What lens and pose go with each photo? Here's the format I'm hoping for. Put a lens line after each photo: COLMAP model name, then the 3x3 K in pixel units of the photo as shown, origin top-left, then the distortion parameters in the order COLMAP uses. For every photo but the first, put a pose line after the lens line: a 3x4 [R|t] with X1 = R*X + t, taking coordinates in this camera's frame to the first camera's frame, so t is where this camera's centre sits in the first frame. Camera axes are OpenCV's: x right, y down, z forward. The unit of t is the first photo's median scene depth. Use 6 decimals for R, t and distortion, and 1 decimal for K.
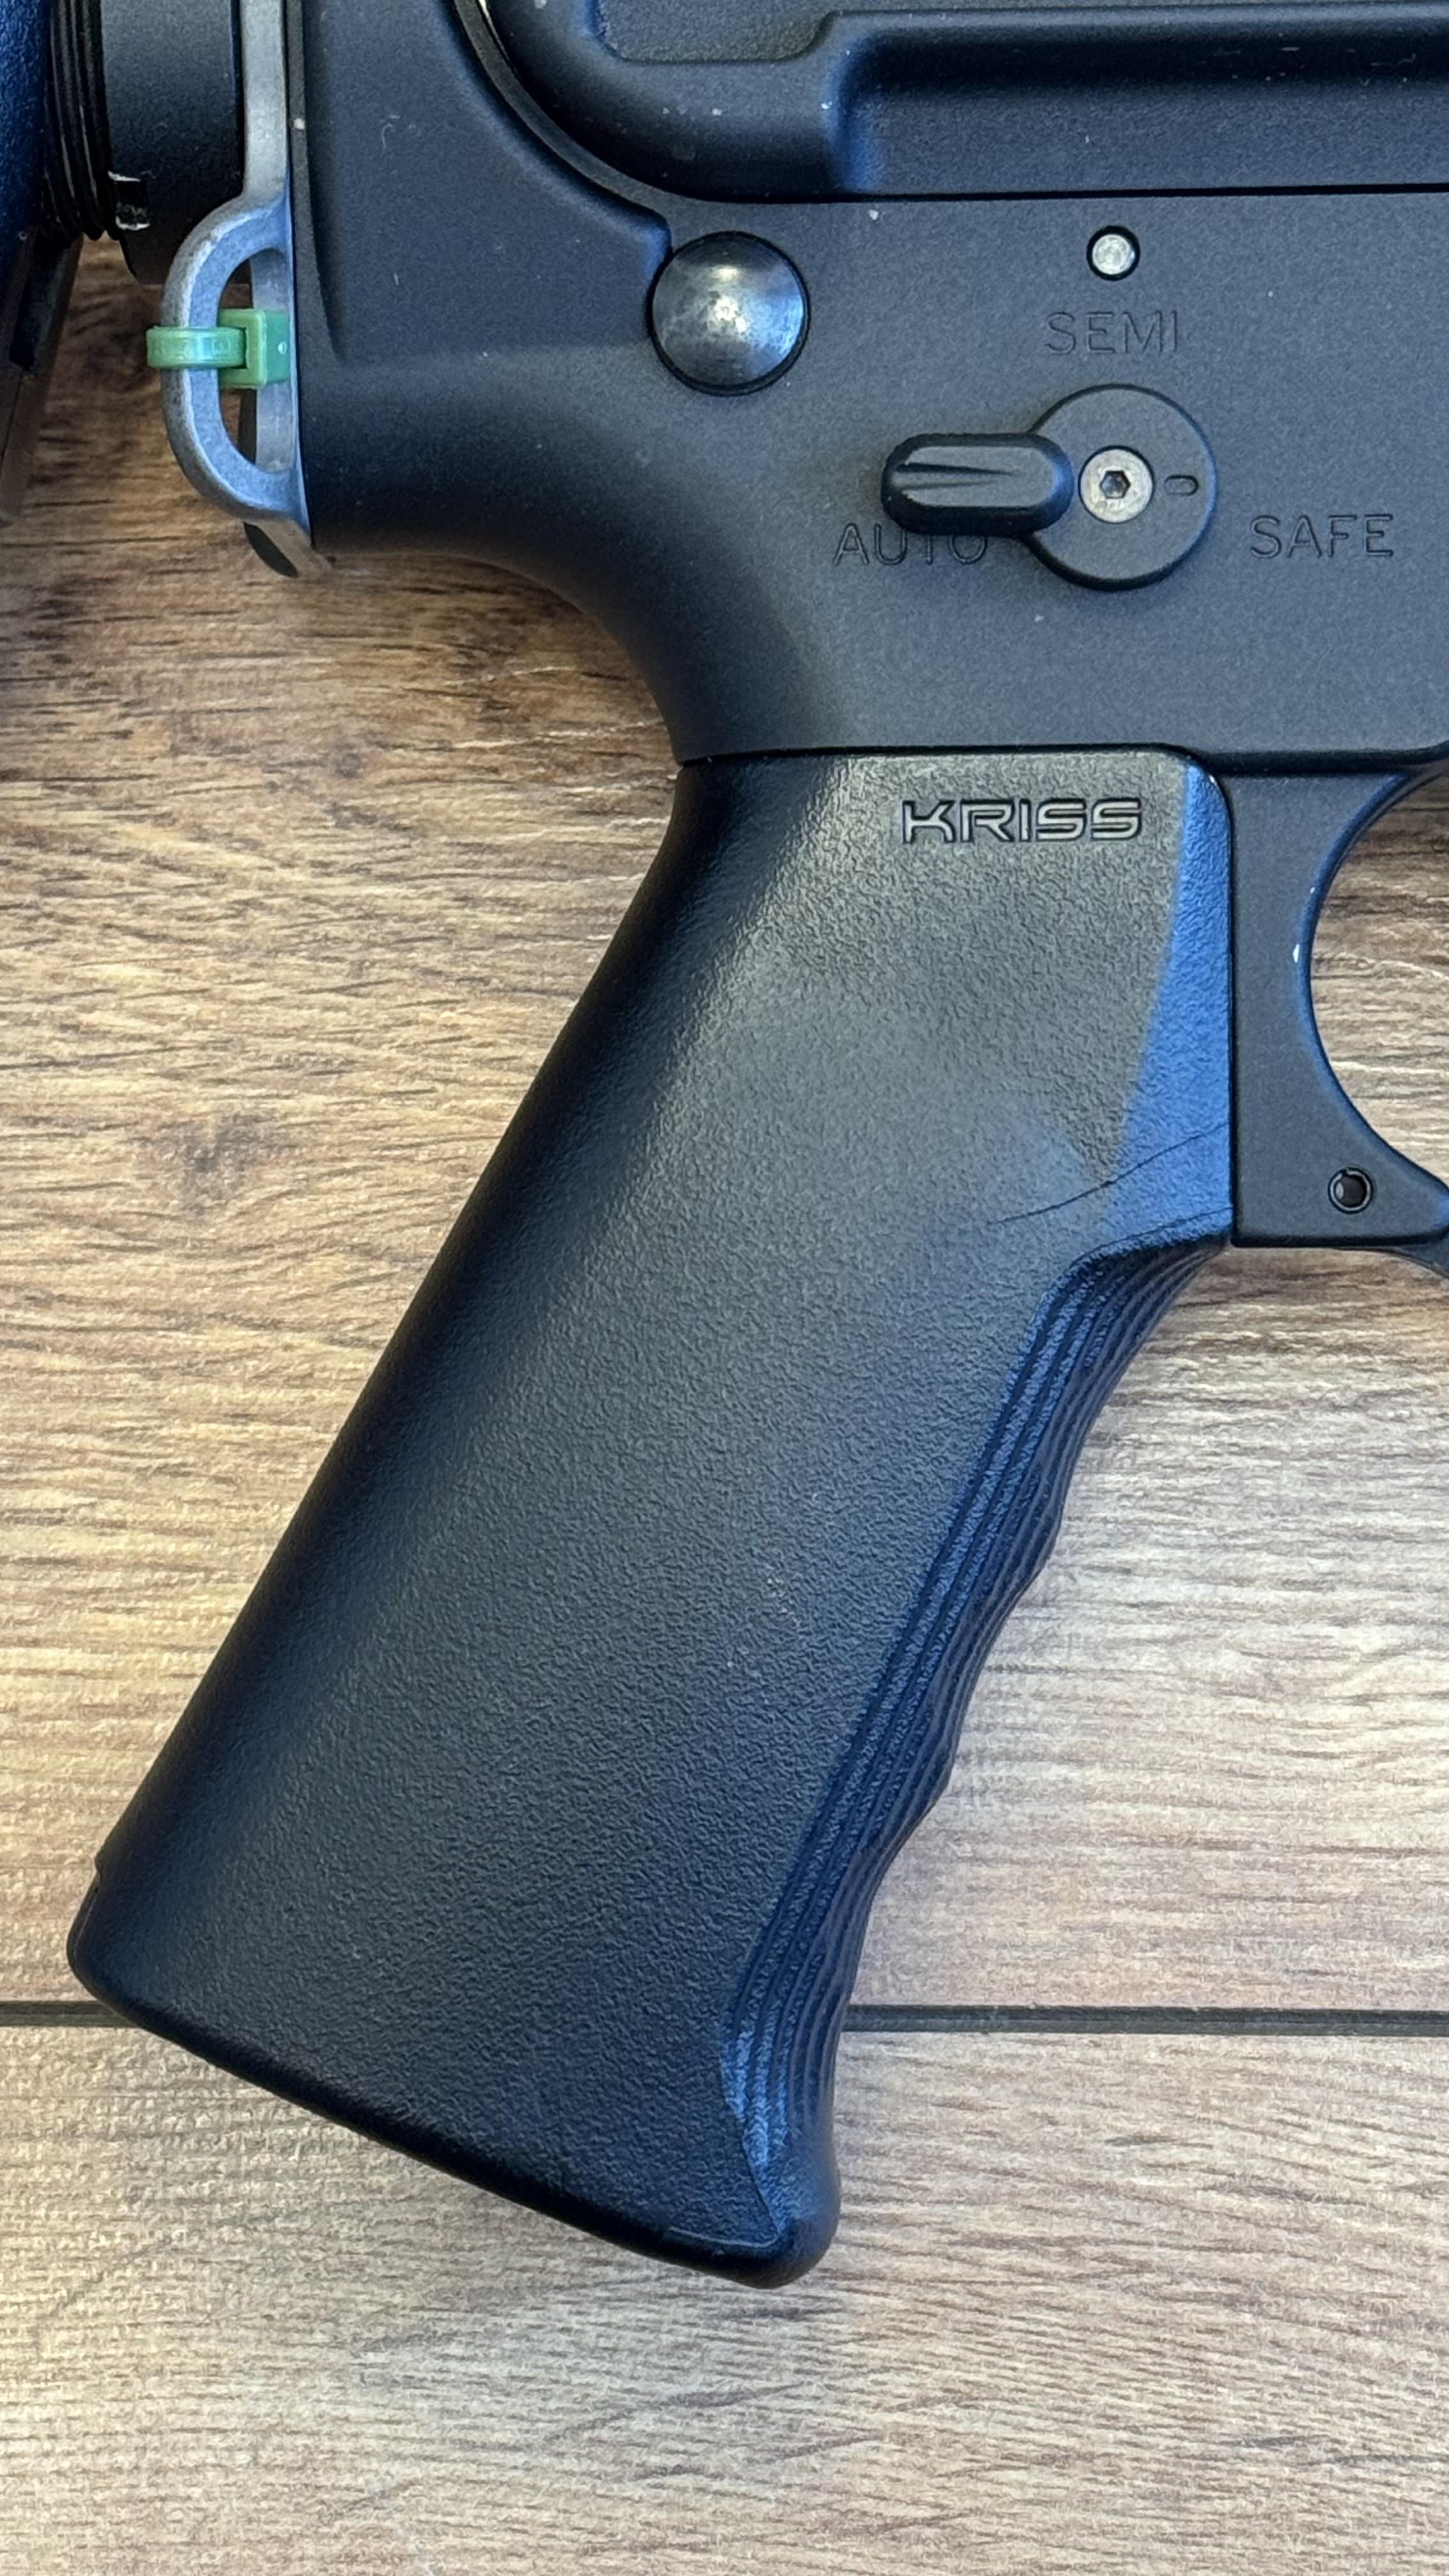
lens RADIAL K [[6244.2, 0, 722.7], [0, 6244.2, 1290.0], [0, 0, 1]] dist [0.157621, 0.000000]
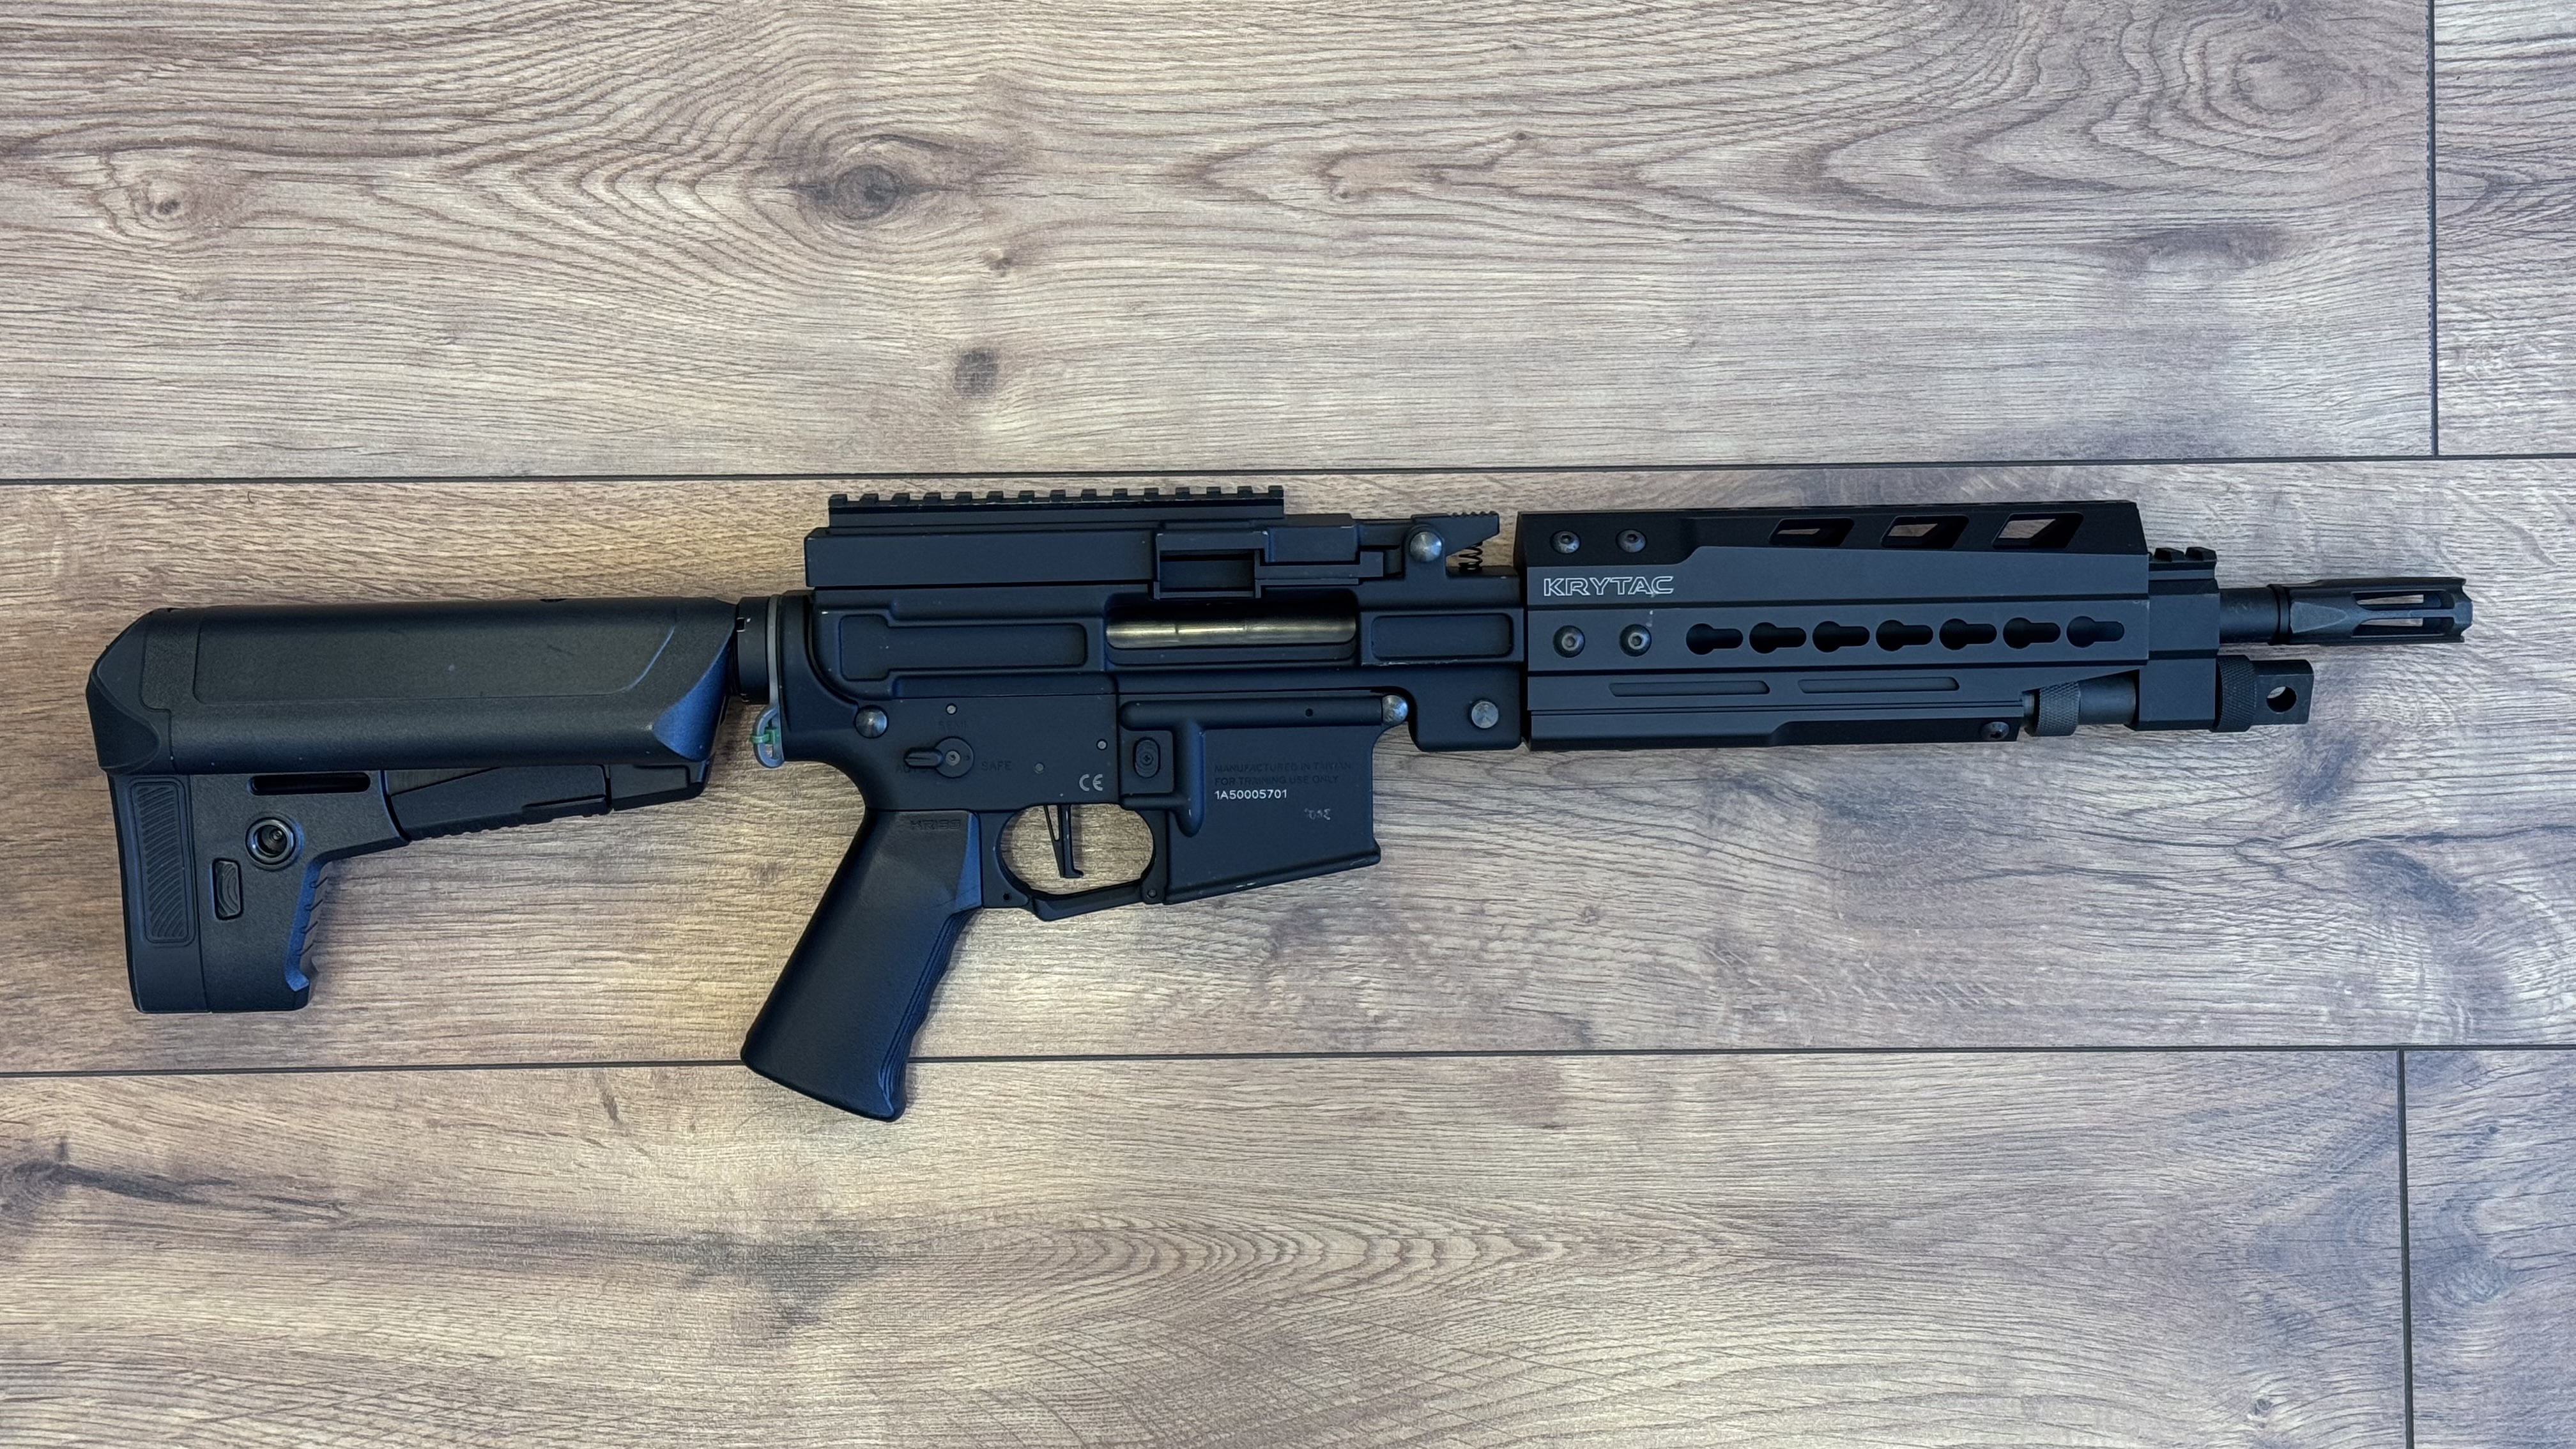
lens RADIAL K [[3605.5, 0, 1290.9], [0, 3605.5, 726.8], [0, 0, 1]] dist [0.114101, 0.000000]
pose [[0.997524, -0.018180, 0.067931, 0.123168], [0.009978, 0.992822, 0.119185, -0.442858], [-0.069610, -0.118212, 0.990545, -1.631853]]
